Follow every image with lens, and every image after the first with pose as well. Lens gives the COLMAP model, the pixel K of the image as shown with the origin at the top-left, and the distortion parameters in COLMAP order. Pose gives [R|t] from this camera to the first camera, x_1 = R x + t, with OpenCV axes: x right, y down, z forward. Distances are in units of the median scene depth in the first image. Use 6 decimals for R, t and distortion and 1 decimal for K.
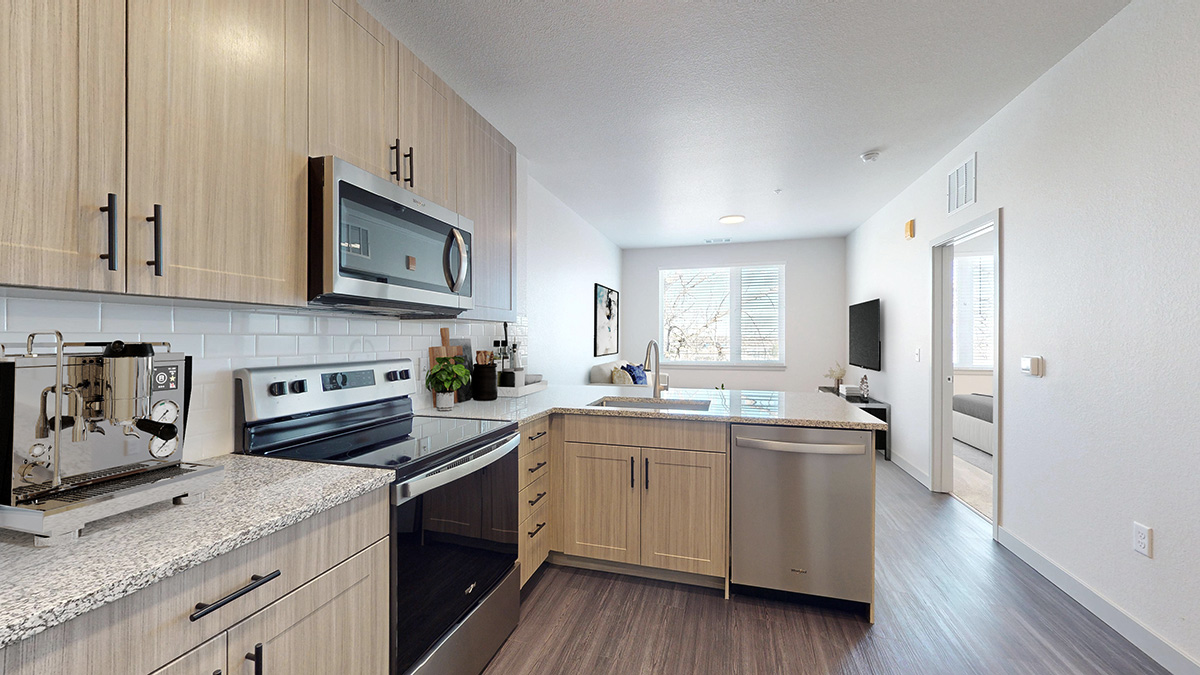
lens RADIAL K [[438.5, 0, 600.0], [0, 438.5, 337.5], [0, 0, 1]] dist [-0.000680, 0.000024]
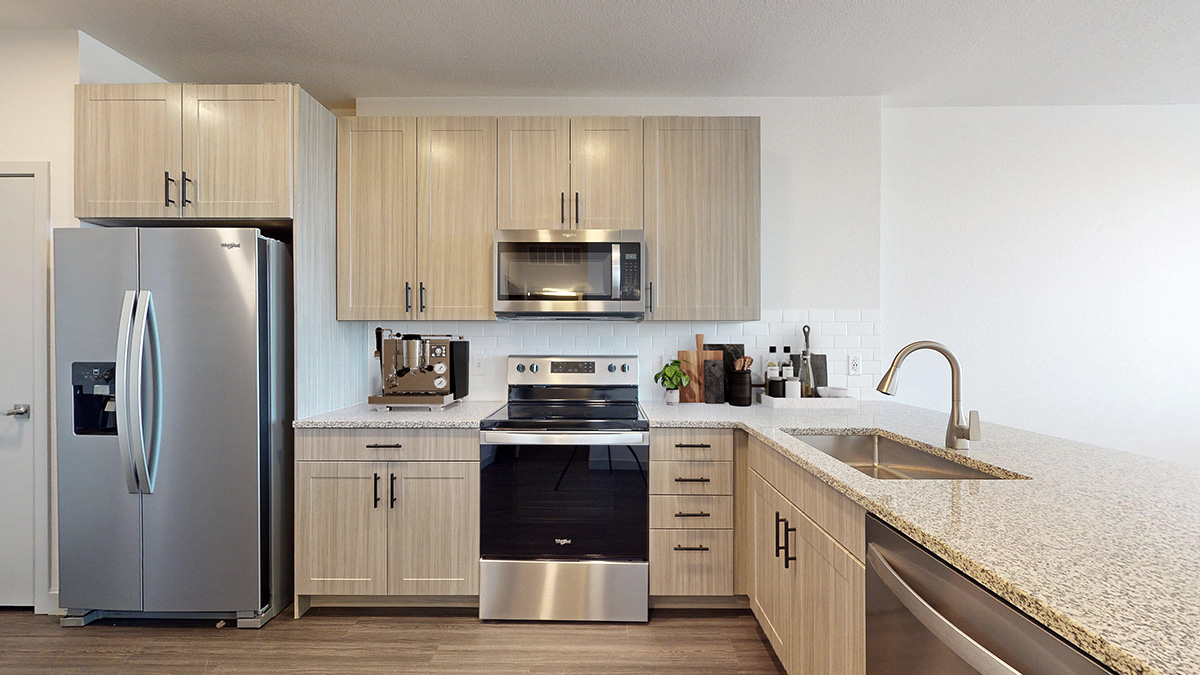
lens RADIAL K [[438.5, 0, 600.0], [0, 438.5, 337.5], [0, 0, 1]] dist [-0.000680, 0.000024]
pose [[0.272689, -0.000630, -0.962102, 1.058312], [0.002082, 0.999998, -0.000064, -0.000784], [0.962100, -0.001985, 0.272690, 0.884471]]
